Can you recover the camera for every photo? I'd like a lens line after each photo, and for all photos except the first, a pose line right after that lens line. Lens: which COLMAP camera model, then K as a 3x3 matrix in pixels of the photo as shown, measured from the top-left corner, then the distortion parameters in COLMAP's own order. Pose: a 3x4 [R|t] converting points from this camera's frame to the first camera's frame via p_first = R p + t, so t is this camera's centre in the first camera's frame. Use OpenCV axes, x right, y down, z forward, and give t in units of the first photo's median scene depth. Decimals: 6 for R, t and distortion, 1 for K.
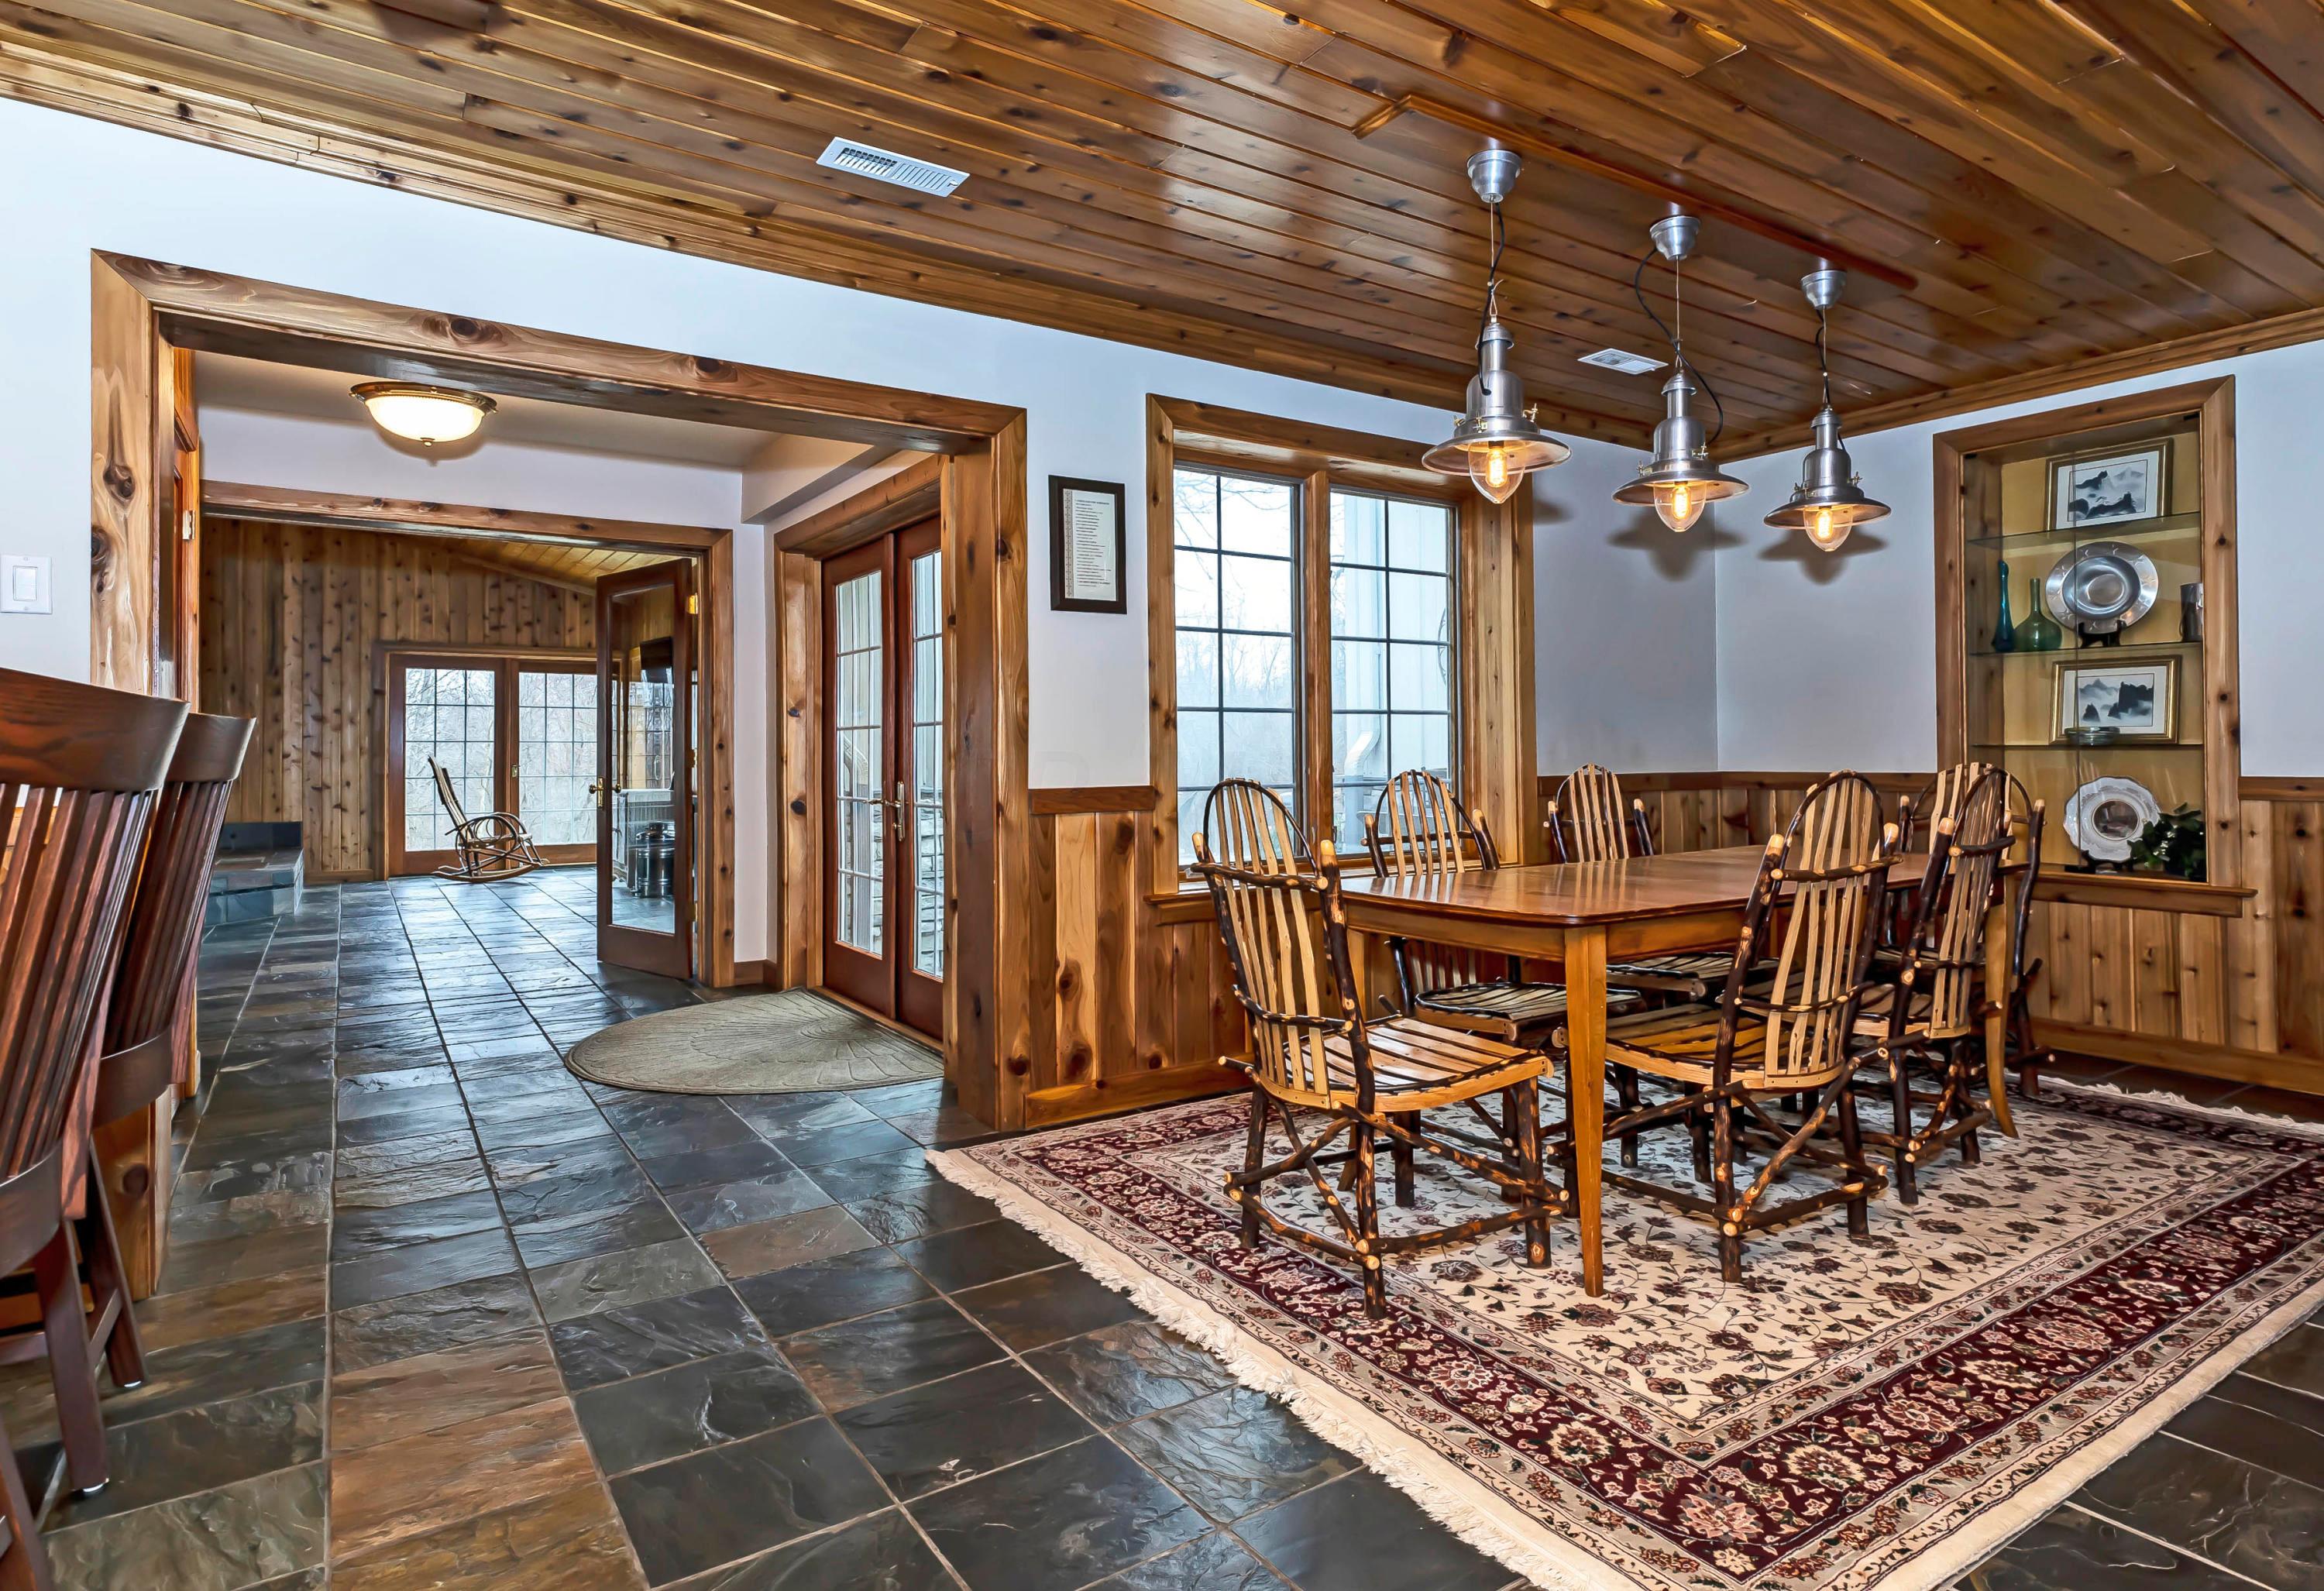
lens RADIAL K [[1196.0, 0, 1182.8], [0, 1196.0, 752.3], [0, 0, 1]] dist [0.004364, 0.000556]
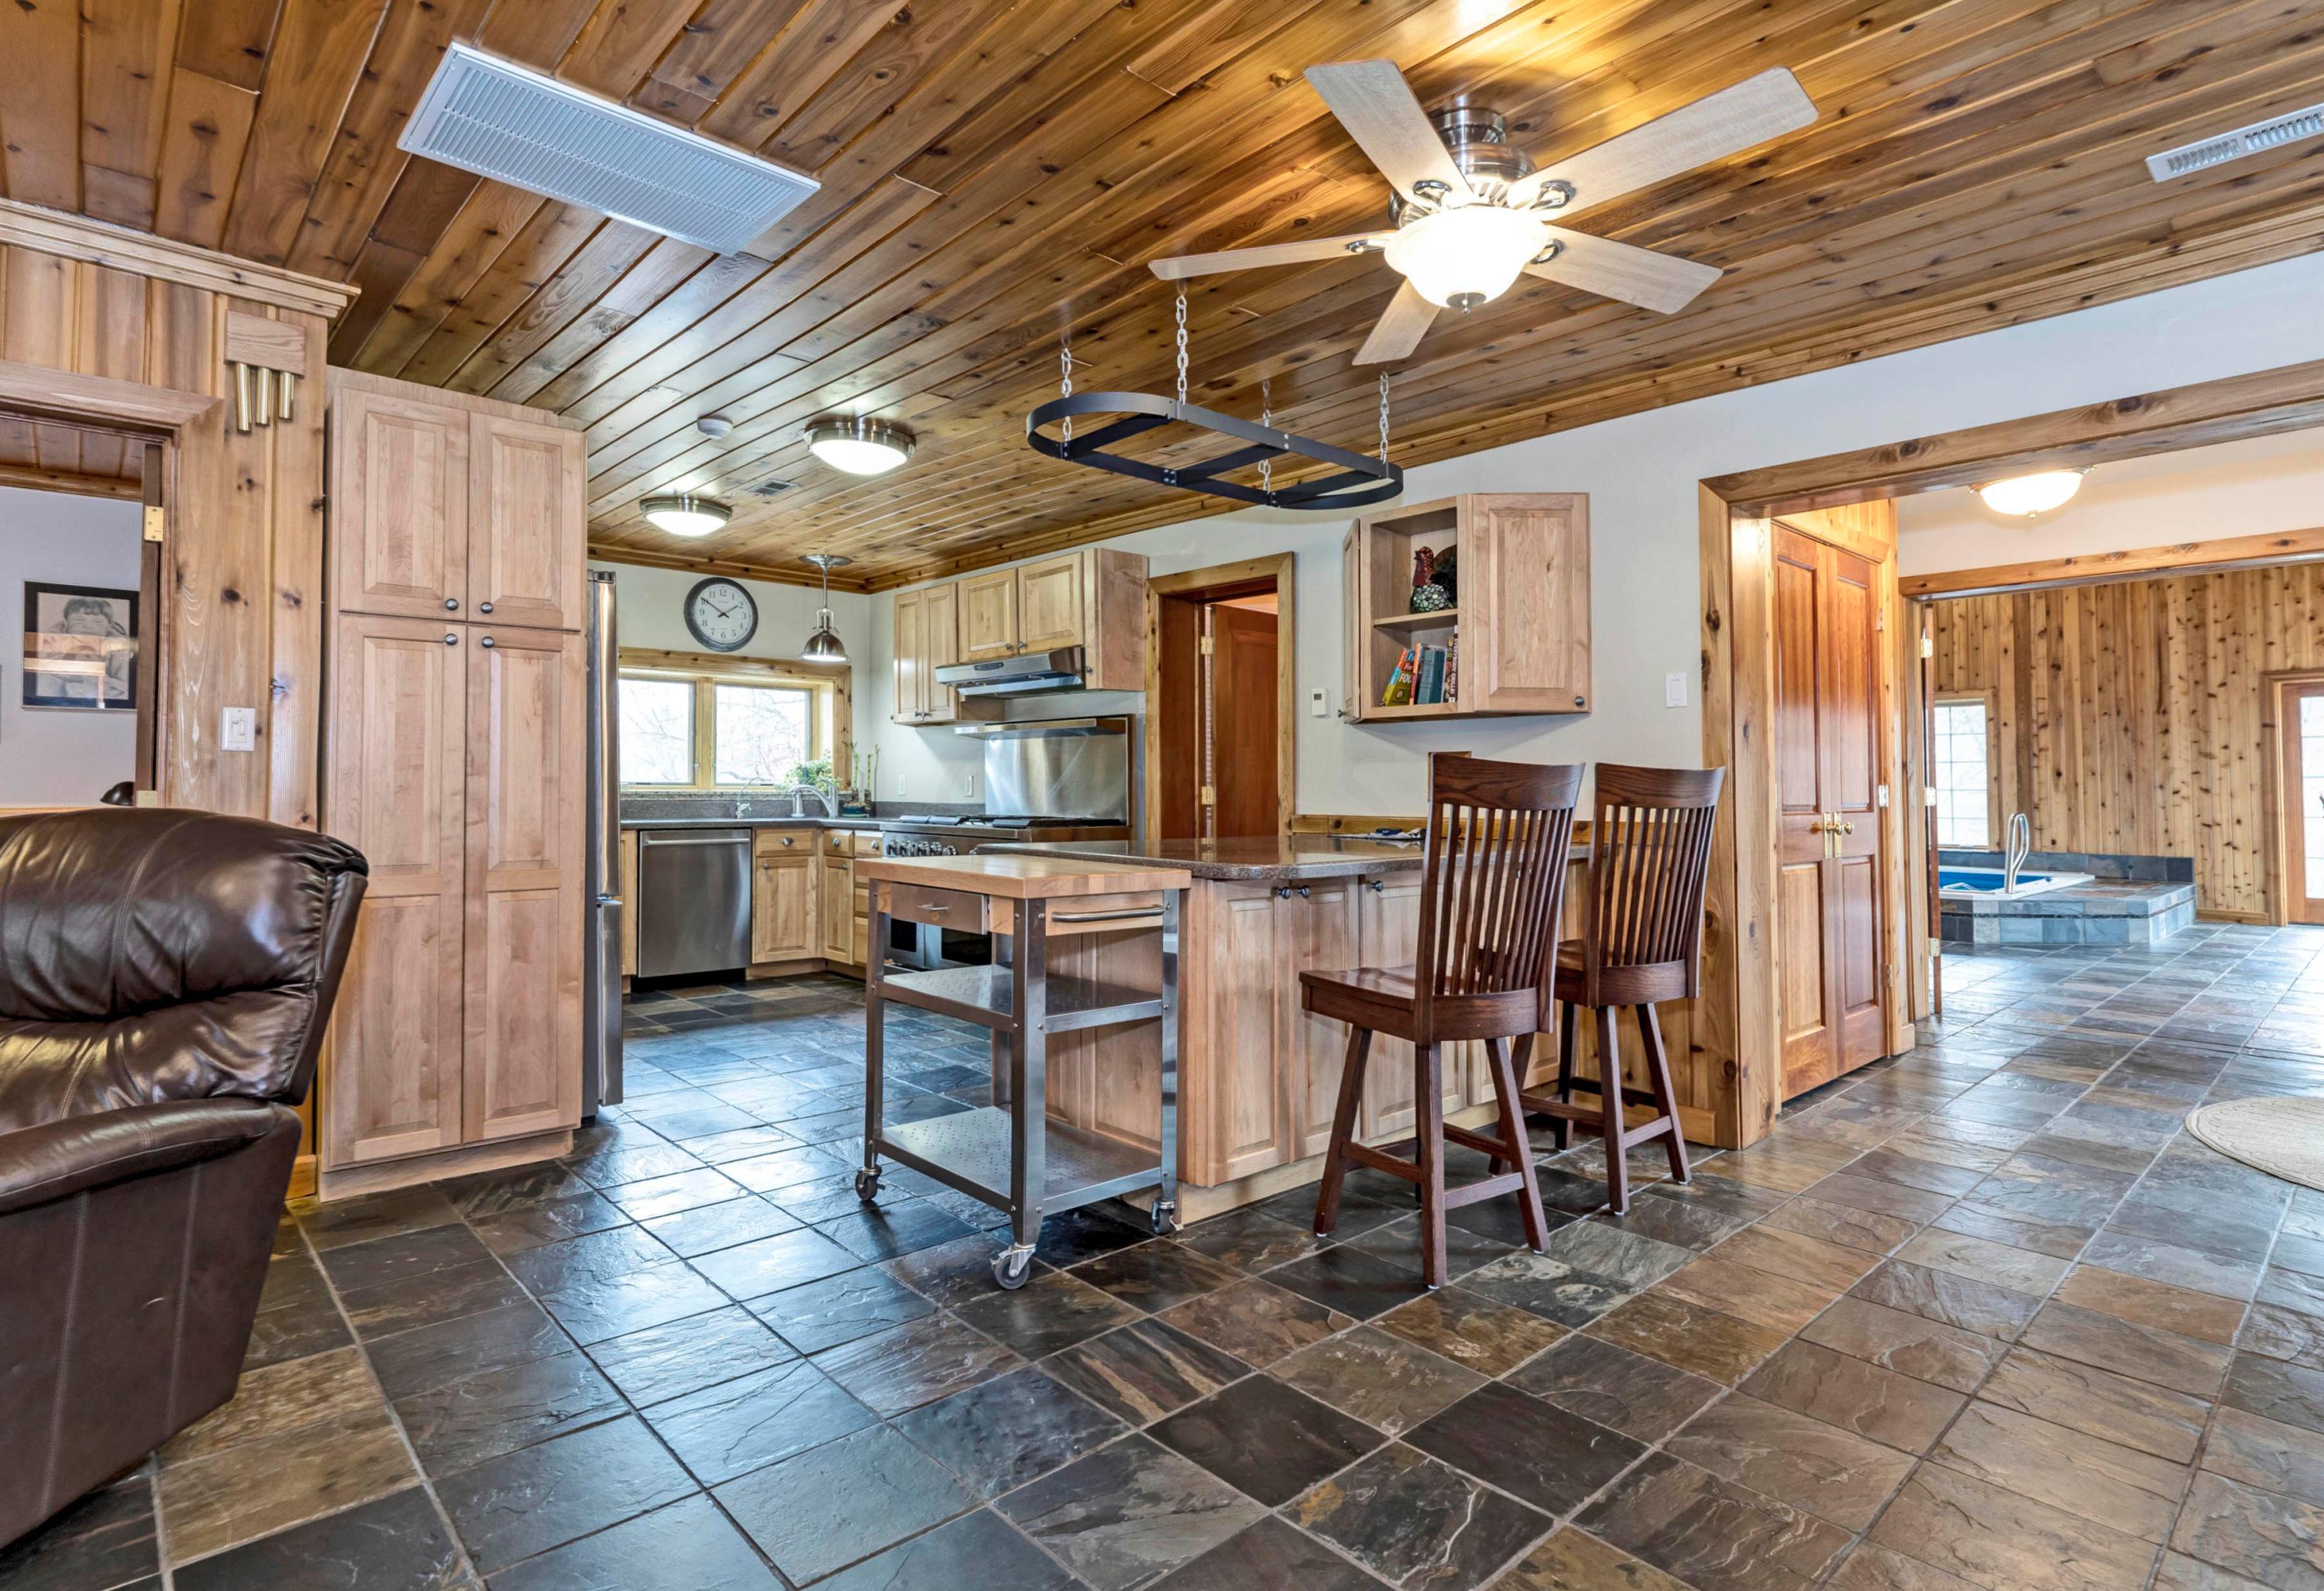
lens RADIAL K [[1196.0, 0, 1182.8], [0, 1196.0, 752.3], [0, 0, 1]] dist [0.004364, 0.000556]
pose [[0.124197, -0.027318, -0.991882, 0.163456], [-0.000789, 0.999618, -0.027629, -0.002344], [0.992257, 0.004214, 0.124128, 0.031799]]
